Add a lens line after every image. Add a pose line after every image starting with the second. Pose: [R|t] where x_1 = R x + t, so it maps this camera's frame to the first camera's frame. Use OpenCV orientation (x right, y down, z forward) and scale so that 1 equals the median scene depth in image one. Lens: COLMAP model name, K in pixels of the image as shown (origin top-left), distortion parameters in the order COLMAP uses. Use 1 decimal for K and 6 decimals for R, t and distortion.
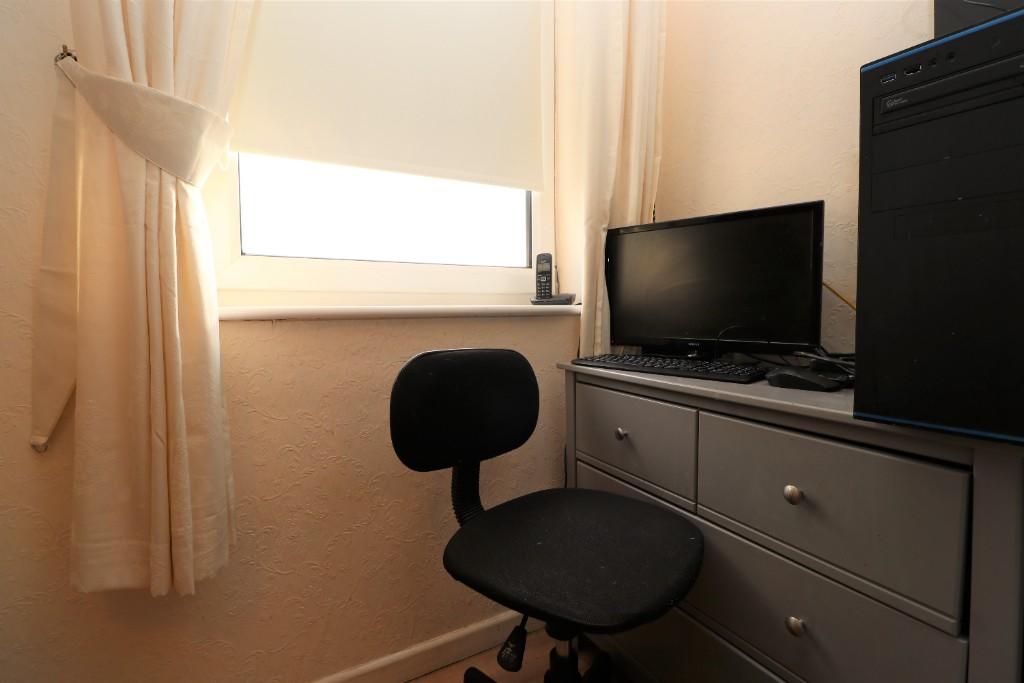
lens RADIAL K [[485.3, 0, 512.7], [0, 485.3, 335.0], [0, 0, 1]] dist [0.000855, -0.013811]
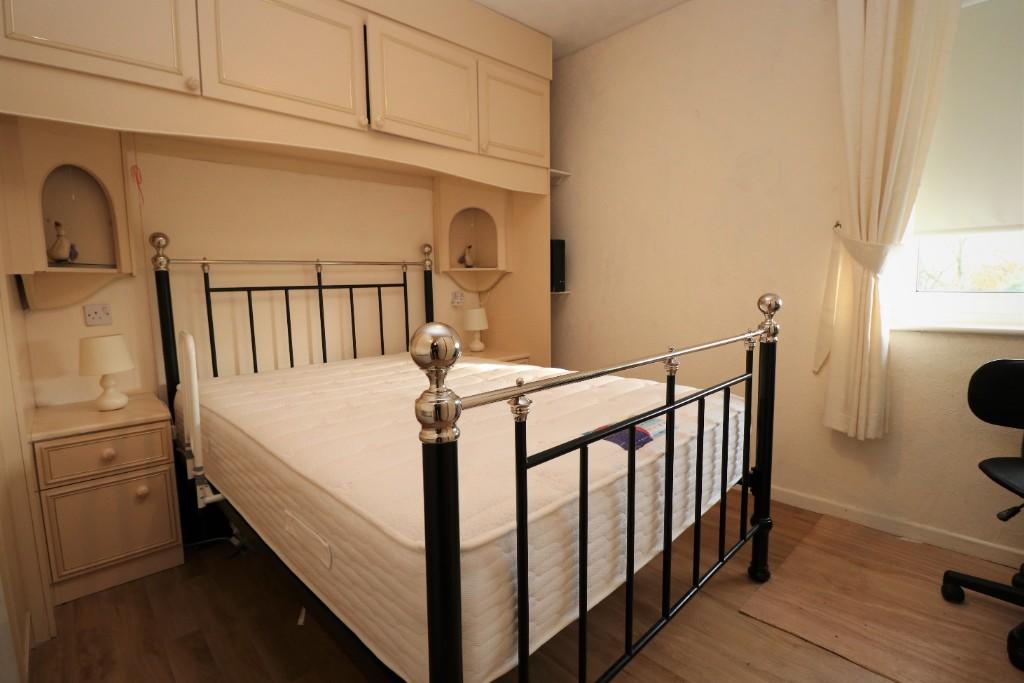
lens RADIAL K [[485.3, 0, 512.7], [0, 485.3, 335.0], [0, 0, 1]] dist [0.000855, -0.013811]
pose [[0.250308, 0.106034, -0.962342, 1.223046], [-0.031272, 0.994351, 0.101426, -0.203304], [0.967661, 0.004707, 0.252210, -1.380242]]
